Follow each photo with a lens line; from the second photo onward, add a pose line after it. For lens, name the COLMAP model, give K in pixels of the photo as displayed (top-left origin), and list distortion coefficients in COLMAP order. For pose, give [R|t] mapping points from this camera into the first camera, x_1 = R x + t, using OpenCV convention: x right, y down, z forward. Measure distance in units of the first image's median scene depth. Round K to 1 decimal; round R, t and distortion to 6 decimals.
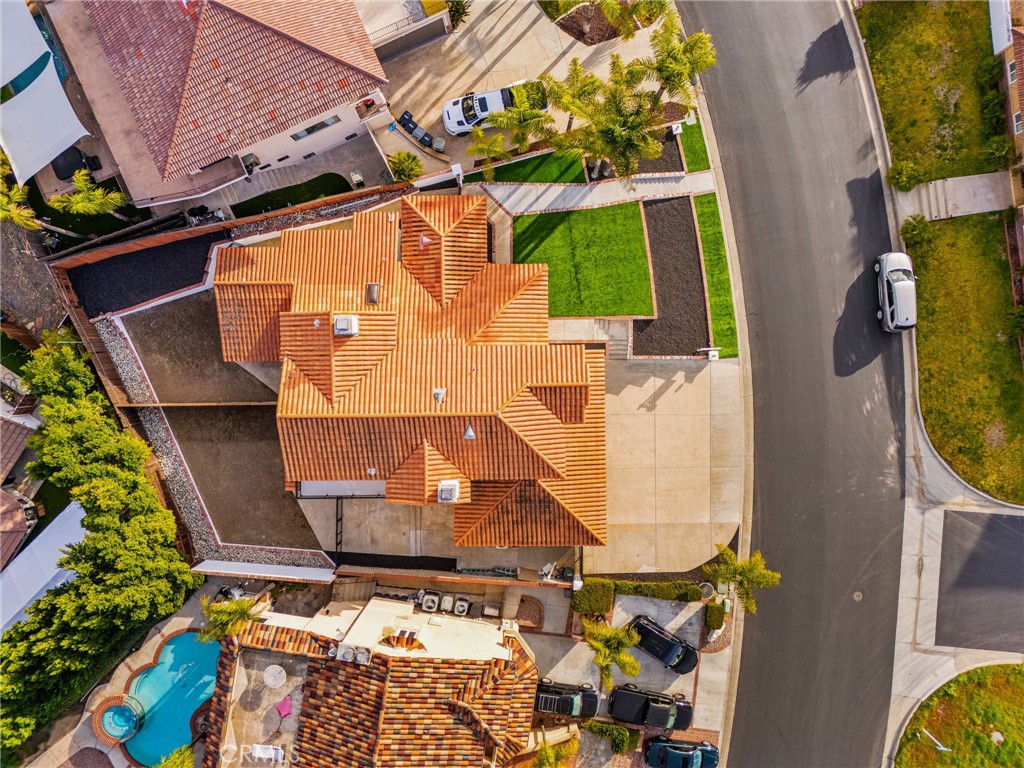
lens RADIAL K [[744.6, 0, 511.1], [0, 744.6, 382.0], [0, 0, 1]] dist [0.075979, -0.064182]
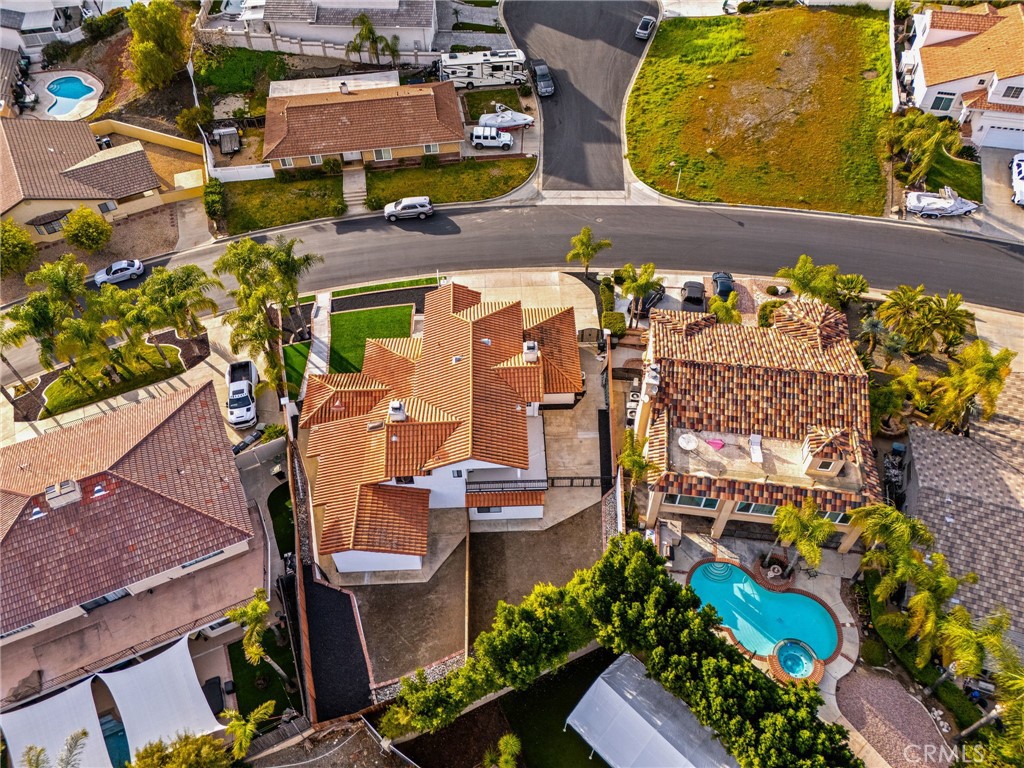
lens RADIAL K [[744.6, 0, 509.7], [0, 744.6, 386.5], [0, 0, 1]] dist [0.075979, -0.064182]
pose [[-0.018385, -0.757276, 0.652836, -0.845212], [0.999151, -0.038001, -0.015943, 0.110506], [0.036882, 0.651988, 0.757332, 0.037758]]
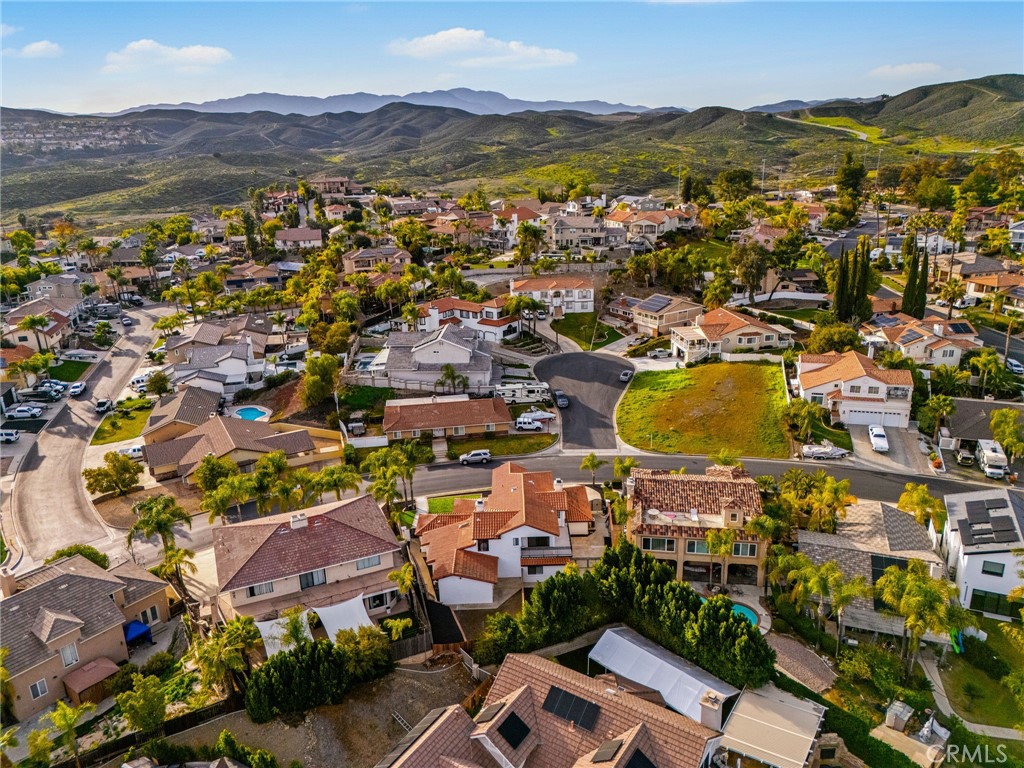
lens RADIAL K [[744.6, 0, 508.2], [0, 744.6, 392.2], [0, 0, 1]] dist [0.075979, -0.064182]
pose [[0.004992, -0.303546, 0.952804, -1.772036], [0.998577, -0.049081, -0.020868, 0.050752], [0.053099, 0.951552, 0.302869, 0.063005]]
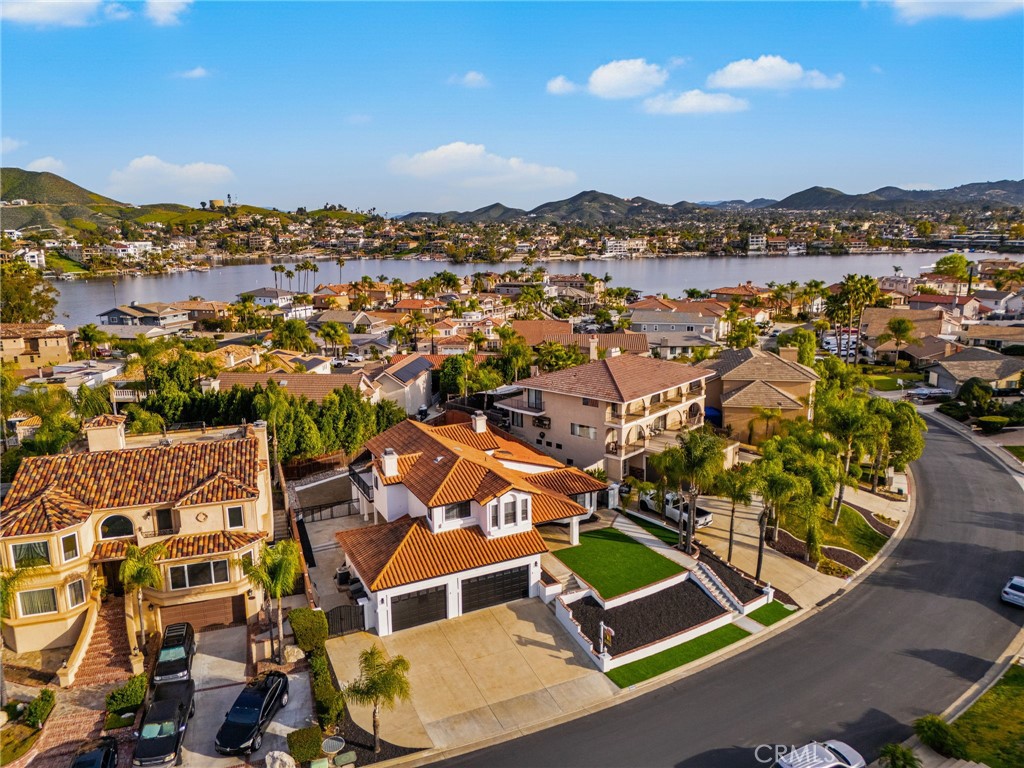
lens RADIAL K [[744.6, 0, 513.3], [0, 744.6, 391.7], [0, 0, 1]] dist [0.075979, -0.064182]
pose [[0.431260, 0.219973, -0.875001, 0.944323], [-0.902042, 0.085448, -0.423106, 0.417104], [-0.018304, 0.971756, 0.235275, 0.494564]]
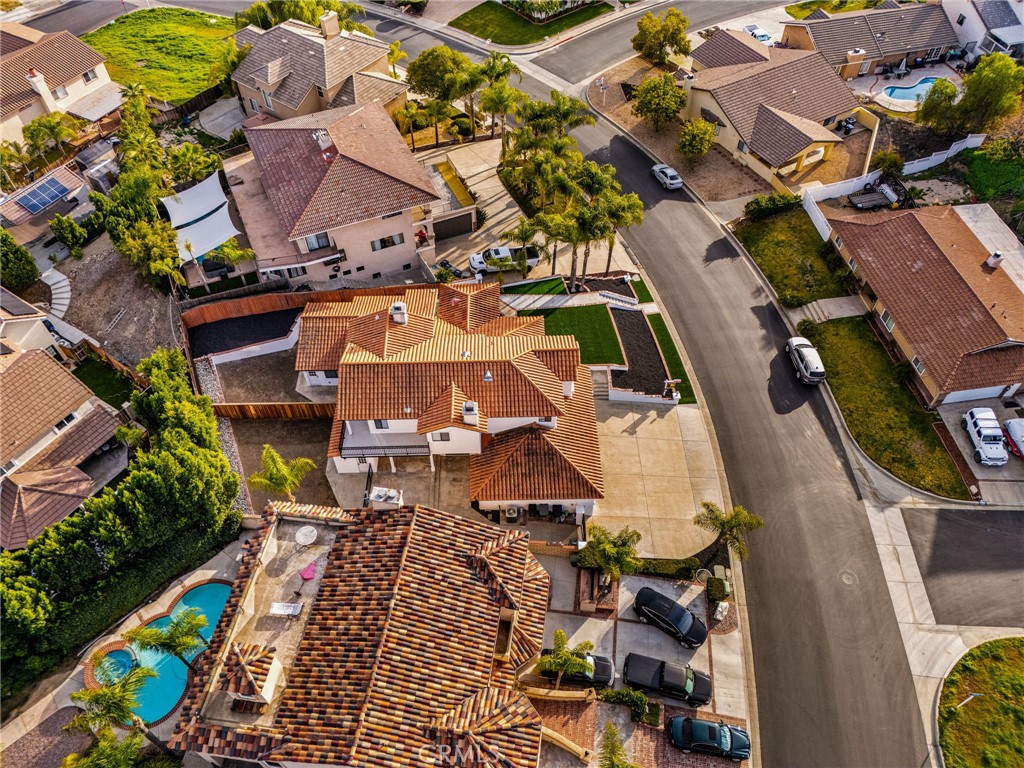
lens RADIAL K [[744.6, 0, 513.2], [0, 744.6, 385.8], [0, 0, 1]] dist [0.075979, -0.064182]
pose [[0.999718, 0.004753, 0.023277, -0.036004], [0.011414, 0.763202, -0.646059, 0.774516], [-0.020836, 0.646143, 0.762932, 0.030041]]
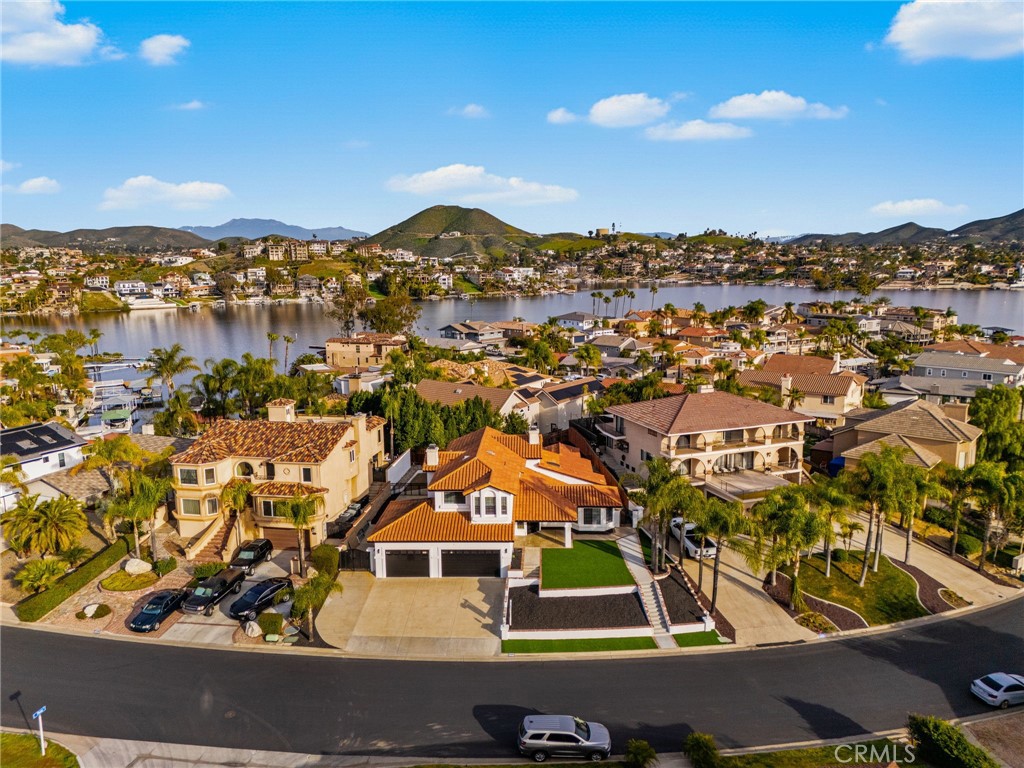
lens RADIAL K [[744.6, 0, 513.1], [0, 744.6, 389.6], [0, 0, 1]] dist [0.075979, -0.064182]
pose [[-0.053796, 0.208435, -0.976556, 1.283778], [-0.998537, -0.016649, 0.051453, -0.099483], [-0.005534, 0.977894, 0.209026, 0.436767]]
